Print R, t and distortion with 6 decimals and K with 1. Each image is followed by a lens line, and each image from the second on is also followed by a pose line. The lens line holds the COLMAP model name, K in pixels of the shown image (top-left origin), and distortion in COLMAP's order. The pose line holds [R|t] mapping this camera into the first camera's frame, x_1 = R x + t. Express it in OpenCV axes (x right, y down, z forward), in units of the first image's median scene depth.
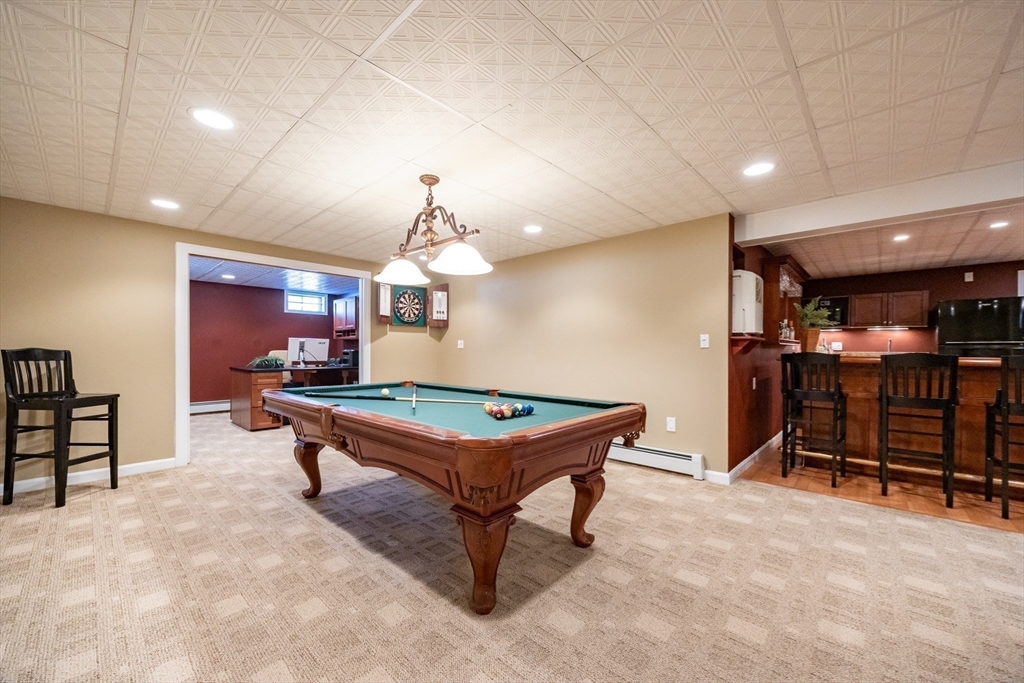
lens RADIAL K [[397.9, 0, 505.8], [0, 397.9, 348.0], [0, 0, 1]] dist [-0.001925, -0.000102]
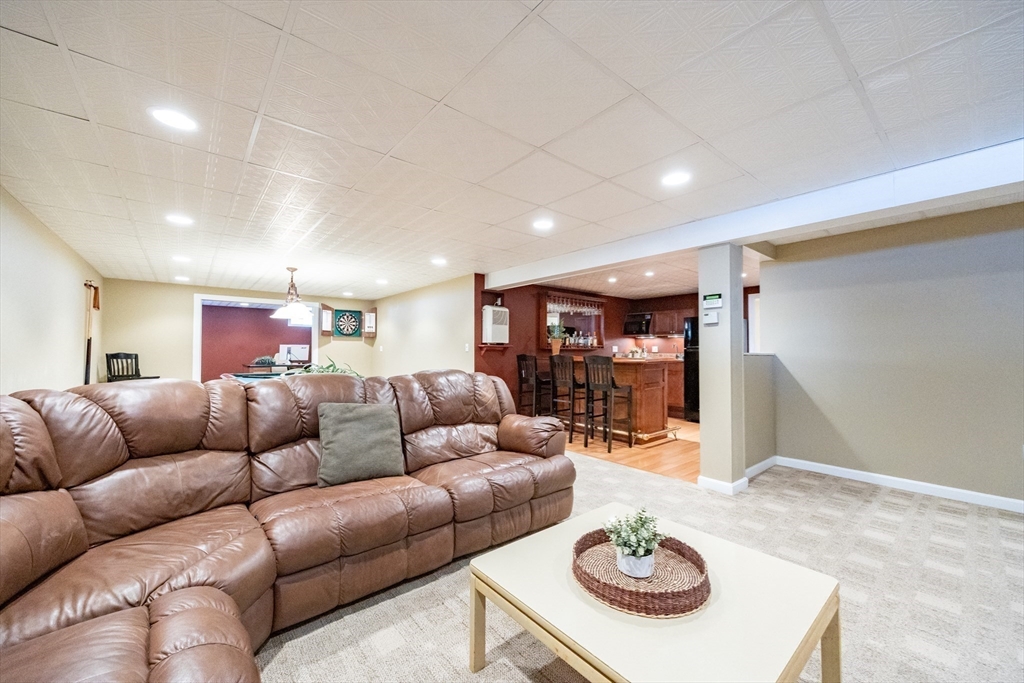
lens RADIAL K [[397.9, 0, 514.7], [0, 397.9, 337.9], [0, 0, 1]] dist [-0.001925, -0.000102]
pose [[0.991510, -0.006199, -0.129880, 0.629336], [0.002585, 0.999605, -0.027981, -0.008097], [0.130002, 0.027407, 0.991135, -0.440137]]
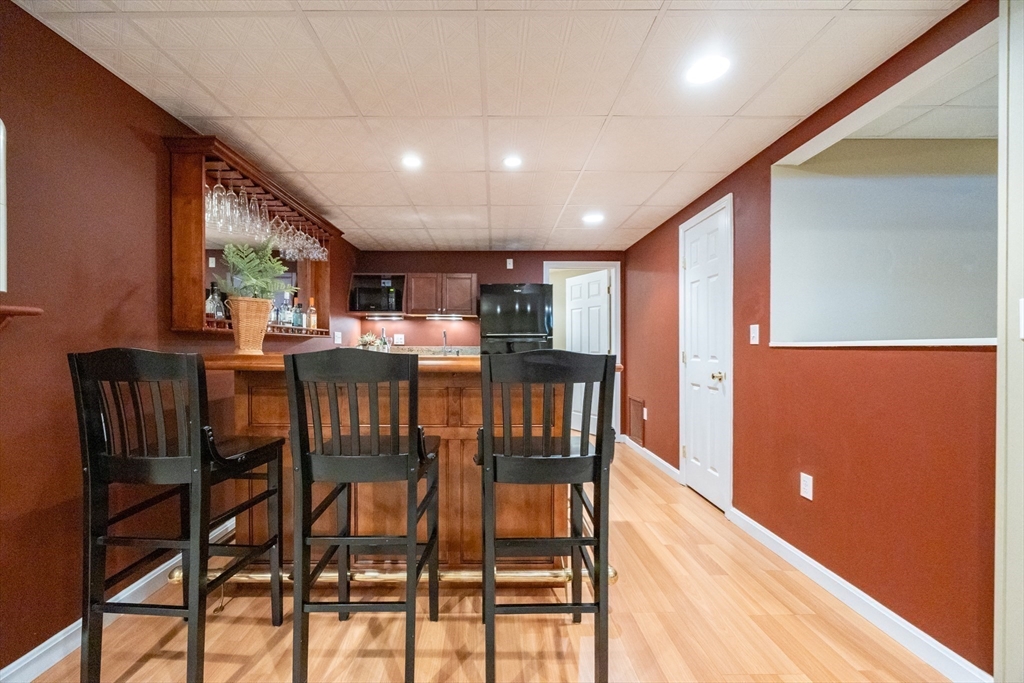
lens RADIAL K [[397.9, 0, 502.4], [0, 397.9, 344.5], [0, 0, 1]] dist [-0.001925, -0.000102]
pose [[0.722476, -0.003088, 0.691389, 0.510367], [0.002204, 0.999995, 0.002162, 0.005431], [-0.691392, -0.000038, 0.722480, 0.342288]]
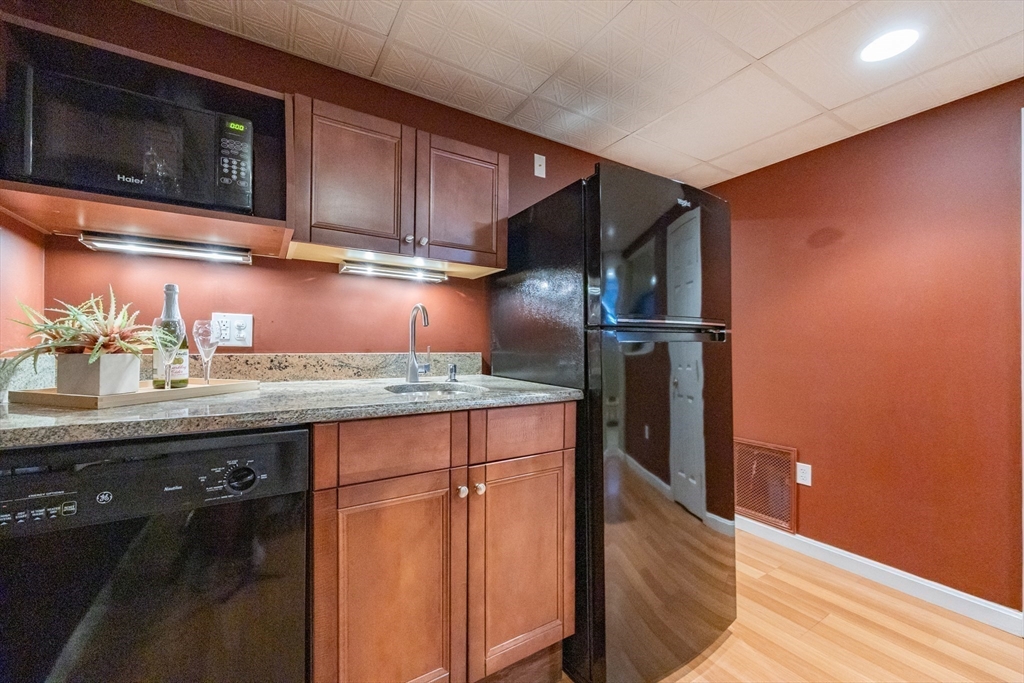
lens RADIAL K [[397.9, 0, 516.4], [0, 397.9, 342.3], [0, 0, 1]] dist [-0.001925, -0.000102]
pose [[0.241276, 0.007512, 0.970428, 0.753109], [-0.001102, 0.999972, -0.007467, 0.005317], [-0.970456, 0.000732, 0.241277, 0.909943]]
